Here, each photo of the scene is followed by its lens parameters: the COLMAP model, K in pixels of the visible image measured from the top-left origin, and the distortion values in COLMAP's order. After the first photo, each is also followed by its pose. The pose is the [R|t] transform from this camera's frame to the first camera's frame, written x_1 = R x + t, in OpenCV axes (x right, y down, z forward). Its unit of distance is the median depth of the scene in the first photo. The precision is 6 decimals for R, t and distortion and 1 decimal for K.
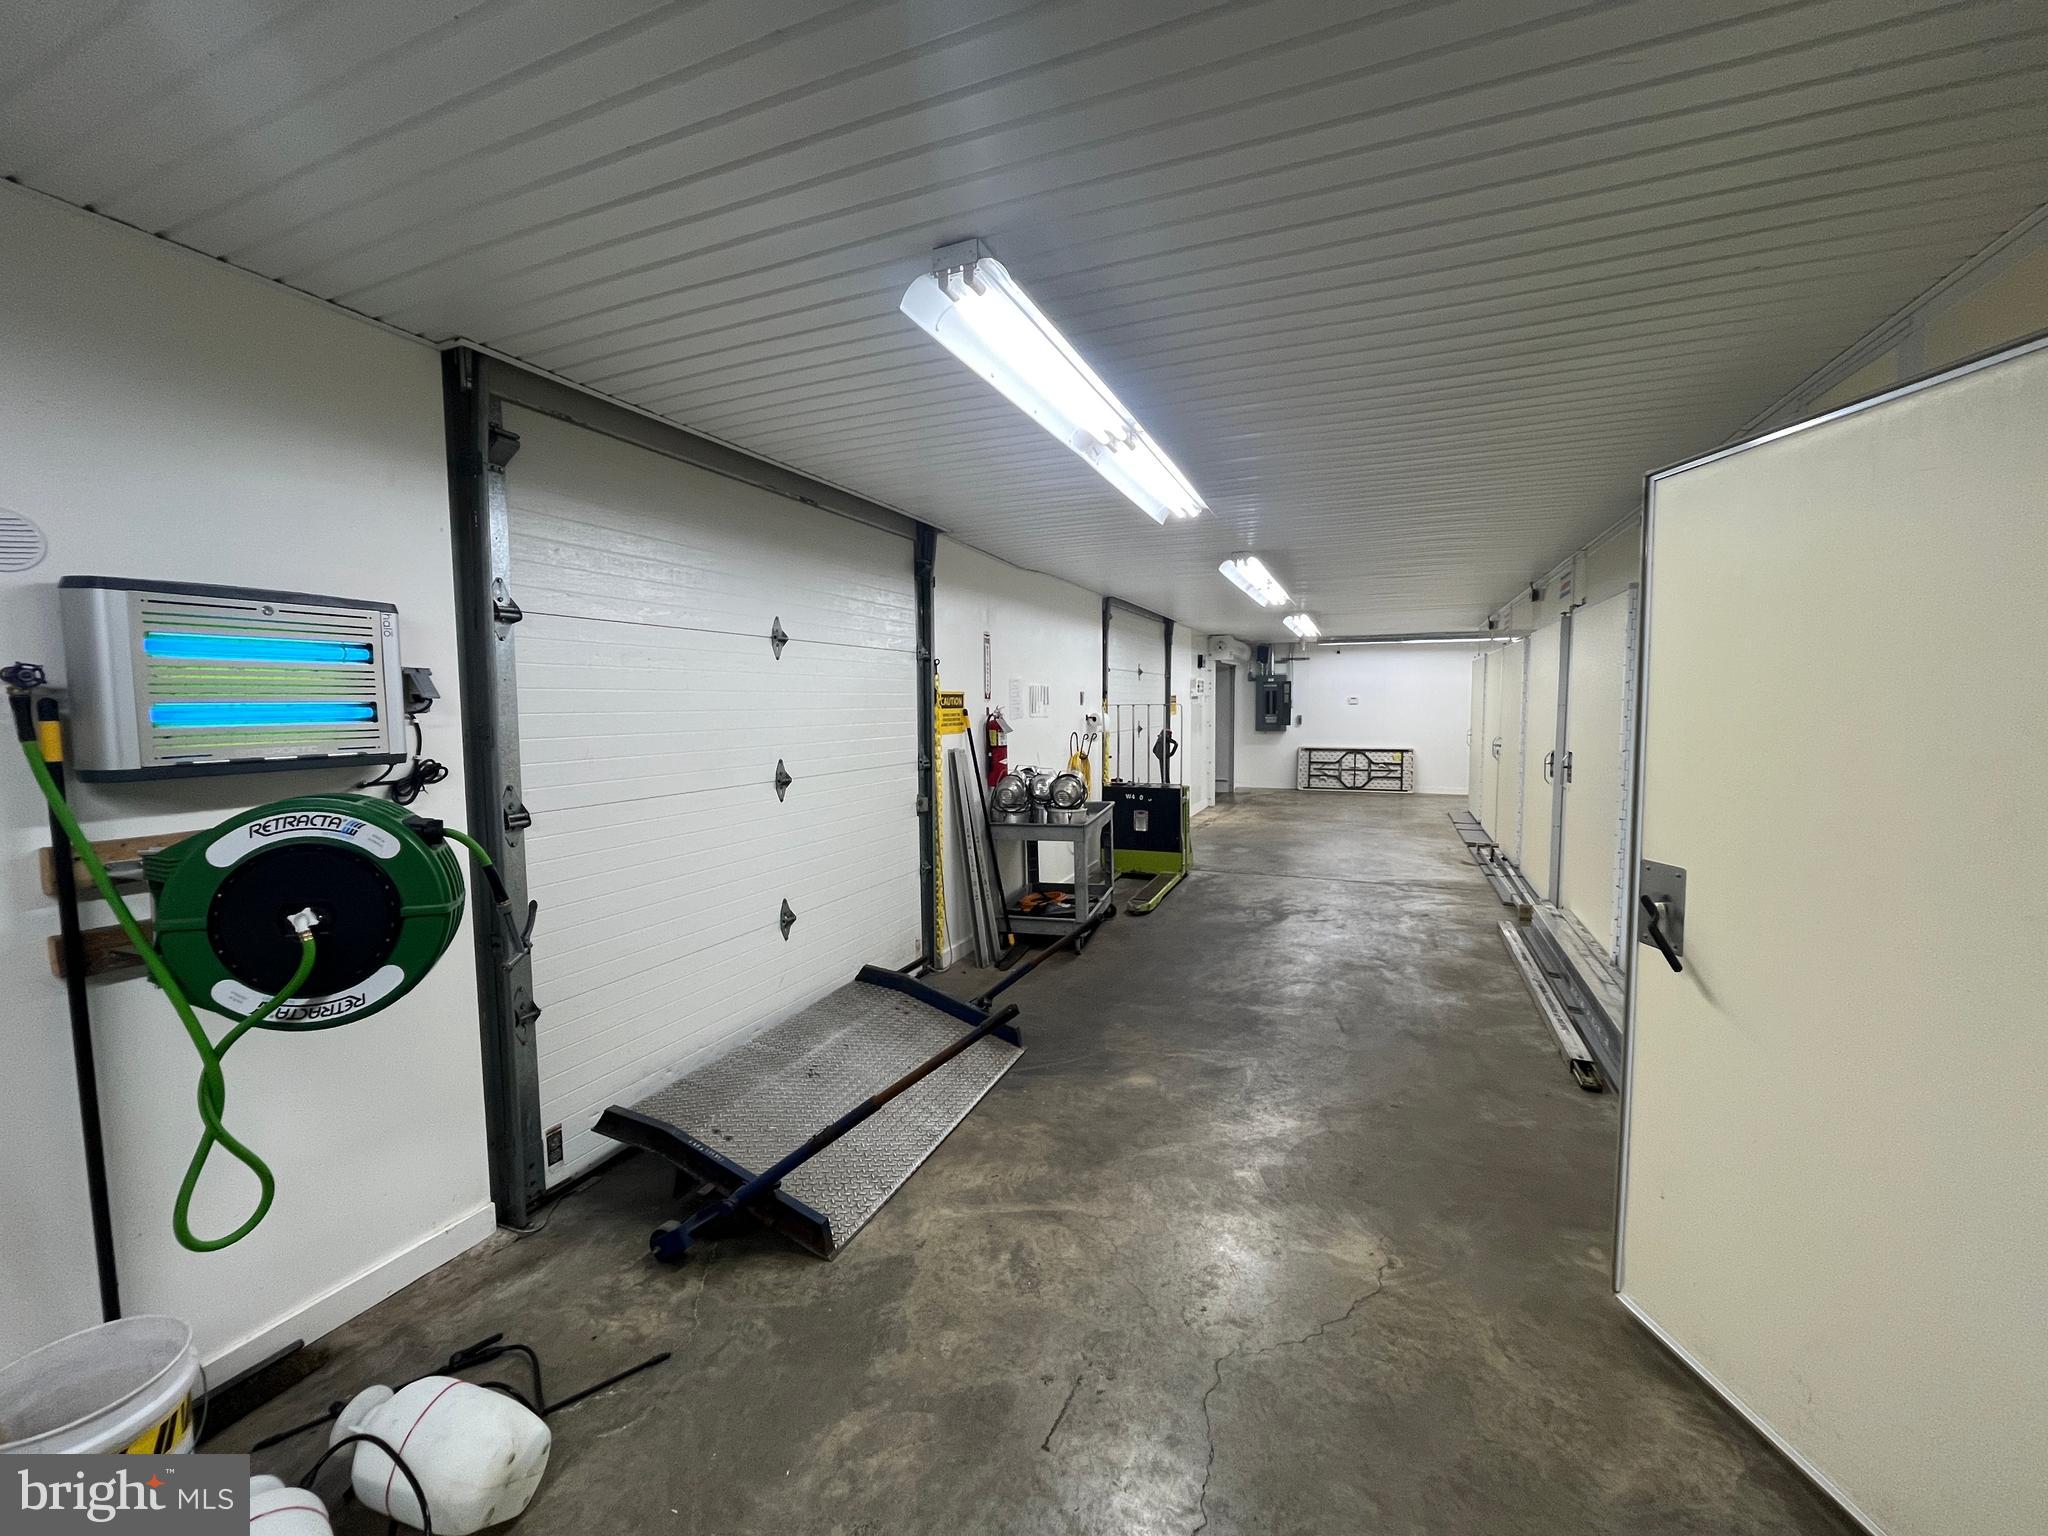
lens RADIAL K [[832.9, 0, 1028.7], [0, 832.9, 763.4], [0, 0, 1]] dist [-0.004052, -0.000298]
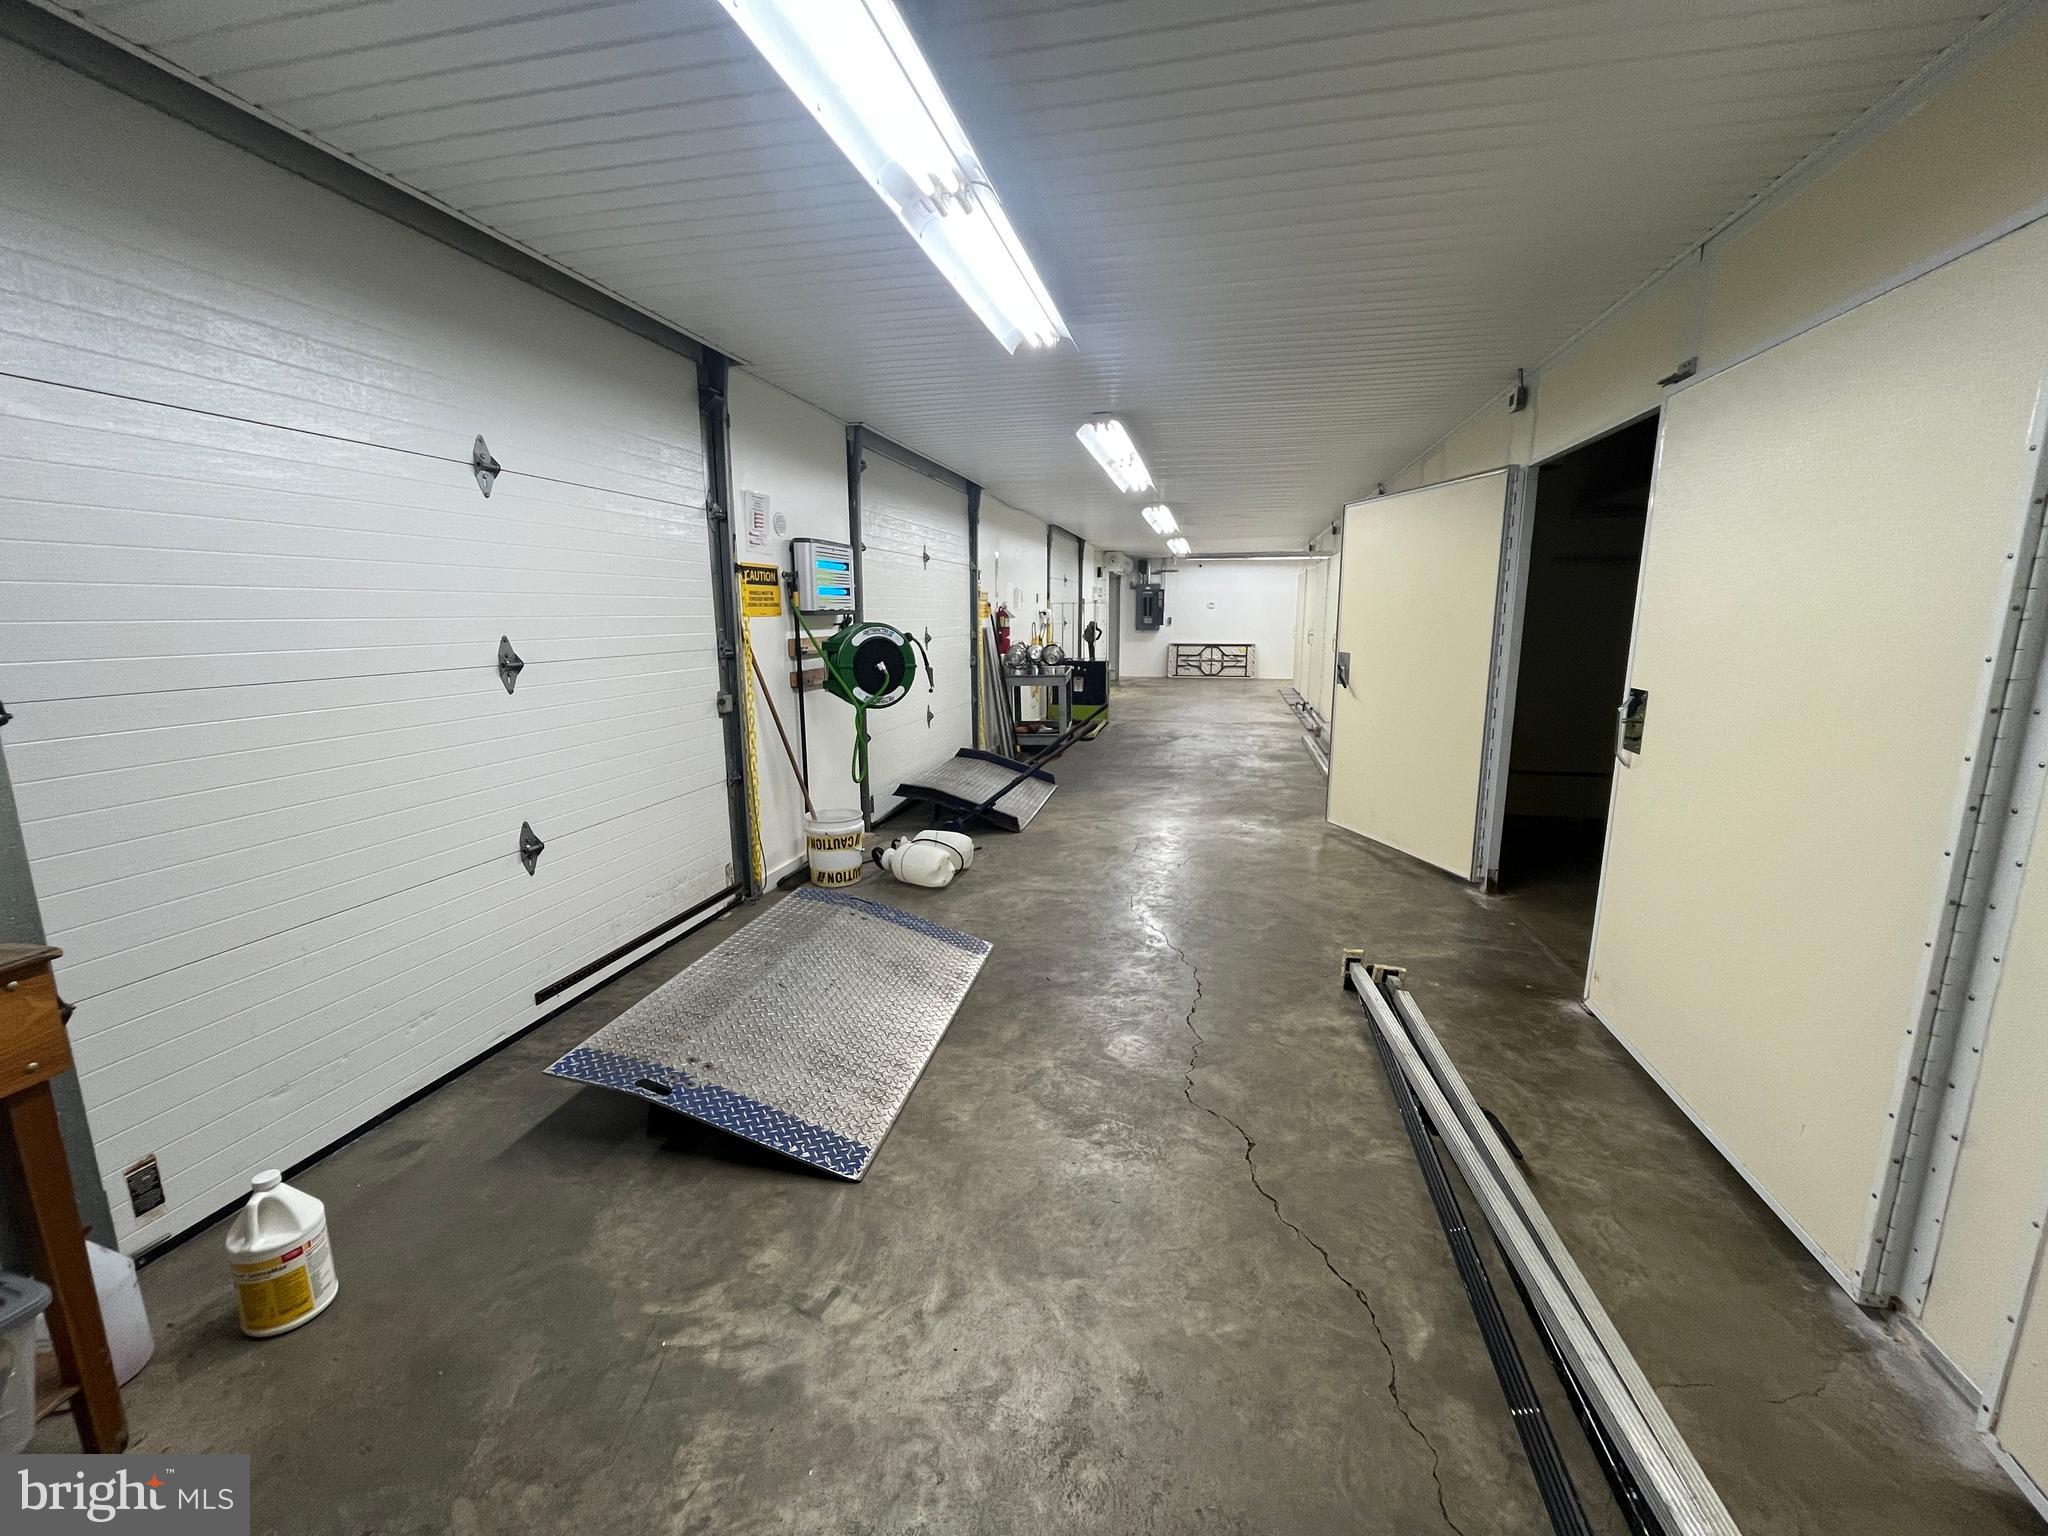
lens RADIAL K [[832.9, 0, 1024.4], [0, 832.9, 767.1], [0, 0, 1]] dist [-0.004052, -0.000298]
pose [[0.986207, -0.027375, 0.163237, -0.197750], [0.009205, 0.993773, 0.111044, 0.050013], [-0.165260, -0.108010, 0.980318, -0.420007]]
